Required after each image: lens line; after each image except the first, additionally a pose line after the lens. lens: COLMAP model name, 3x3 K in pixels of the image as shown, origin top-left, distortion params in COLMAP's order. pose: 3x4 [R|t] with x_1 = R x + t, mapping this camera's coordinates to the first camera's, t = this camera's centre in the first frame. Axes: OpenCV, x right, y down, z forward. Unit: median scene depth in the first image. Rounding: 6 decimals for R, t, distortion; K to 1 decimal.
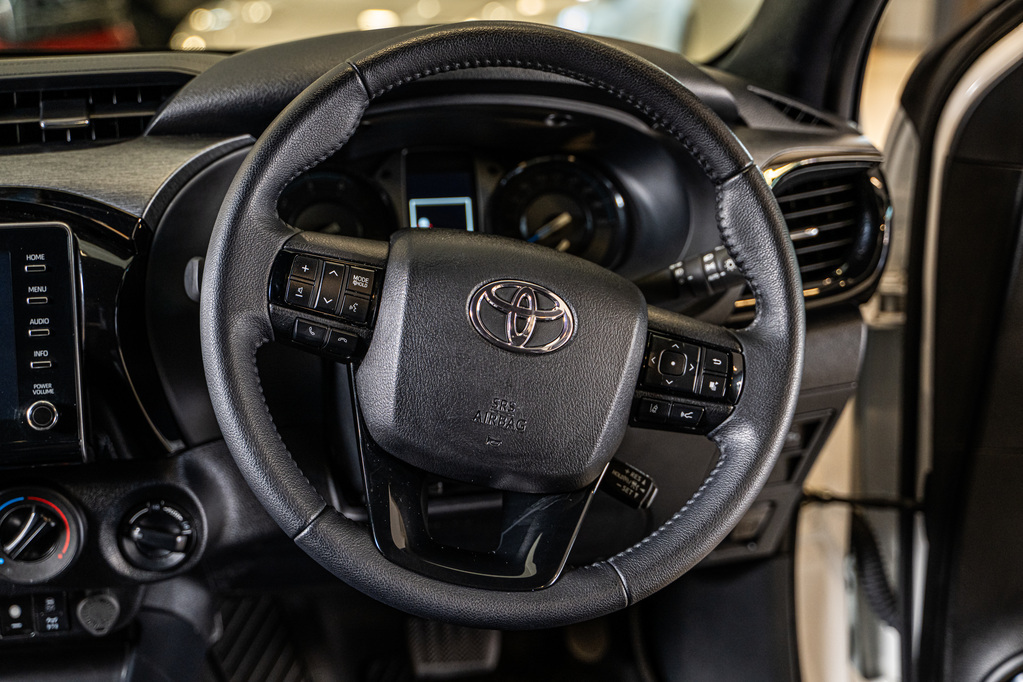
lens RADIAL K [[1394.5, 0, 520.7], [0, 1394.5, 339.8], [0, 0, 1]] dist [-0.001685, 0.000000]
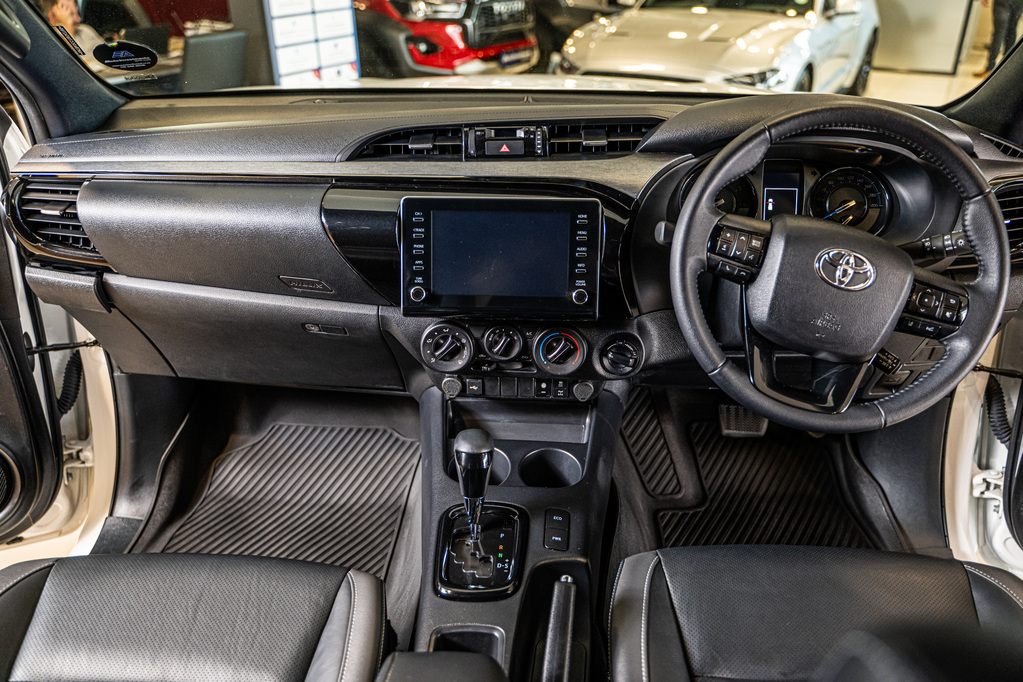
lens RADIAL K [[814.8, 0, 501.1], [0, 814.8, 332.2], [0, 0, 1]] dist [-0.002775, -0.004981]
pose [[0.966799, 0.103813, -0.233502, -0.171847], [-0.066802, 0.984661, 0.161184, -0.074961], [0.246653, -0.140234, 0.958904, -0.153291]]
